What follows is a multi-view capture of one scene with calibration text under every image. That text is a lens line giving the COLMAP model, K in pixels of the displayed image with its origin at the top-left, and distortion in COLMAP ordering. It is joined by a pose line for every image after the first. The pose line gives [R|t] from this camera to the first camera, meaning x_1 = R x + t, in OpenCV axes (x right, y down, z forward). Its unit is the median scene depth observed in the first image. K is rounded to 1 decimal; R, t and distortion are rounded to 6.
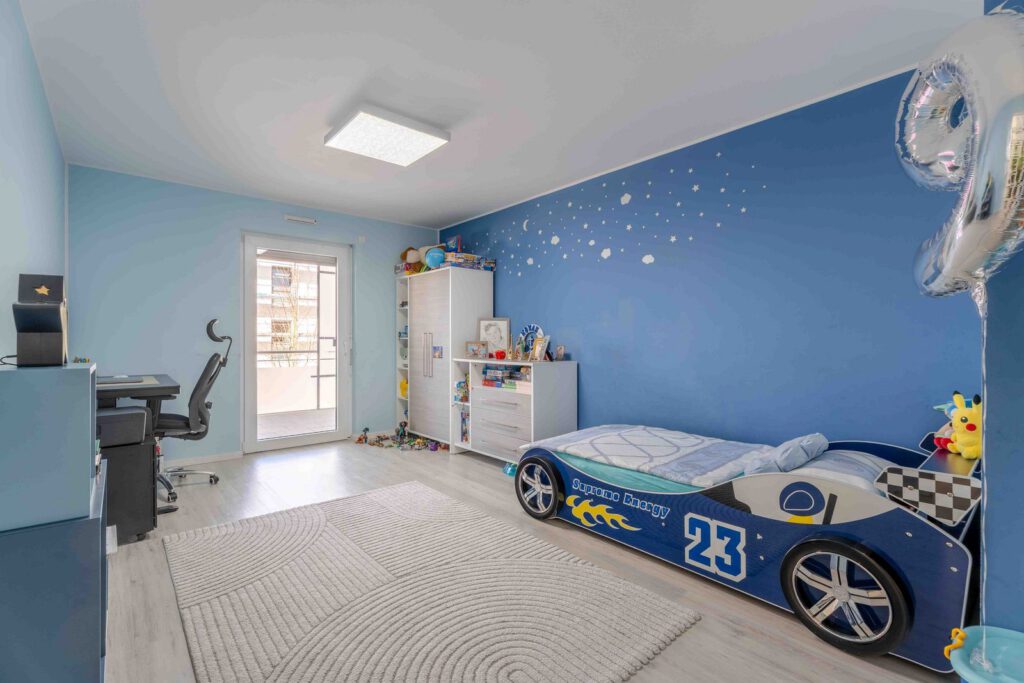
lens RADIAL K [[460.3, 0, 509.8], [0, 460.3, 347.3], [0, 0, 1]] dist [-0.000613, 0.000354]
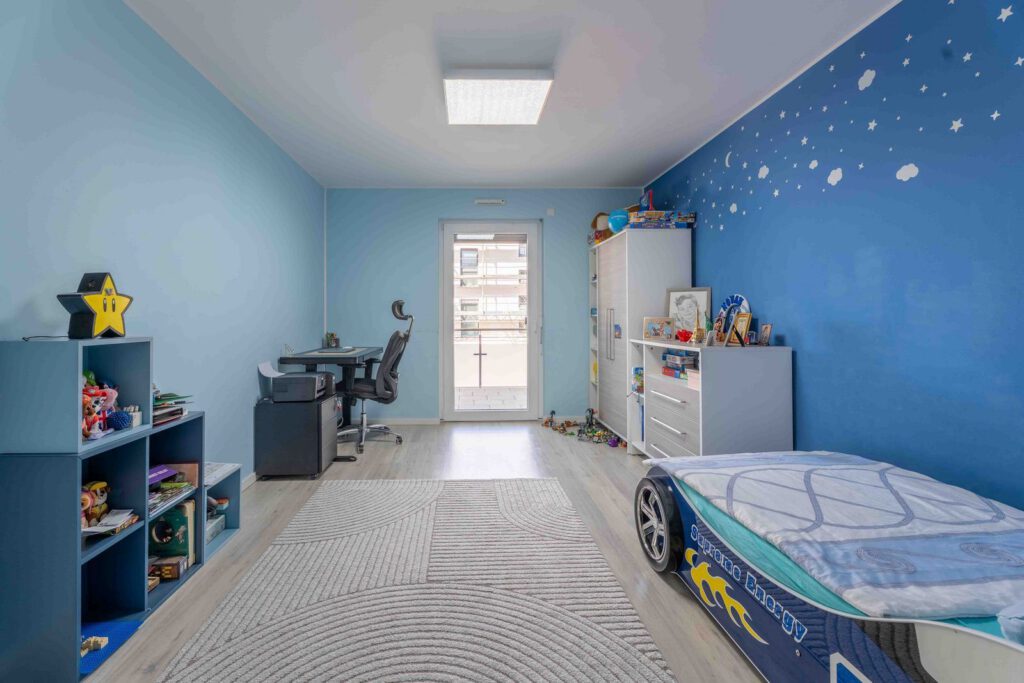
lens RADIAL K [[472.8, 0, 474.8], [0, 472.8, 320.5], [0, 0, 1]] dist [0.000964, 0.001272]
pose [[0.773491, -0.002643, -0.633802, 0.212595], [-0.003674, 0.999956, -0.008654, -0.001033], [0.633797, 0.009022, 0.773447, 0.173046]]
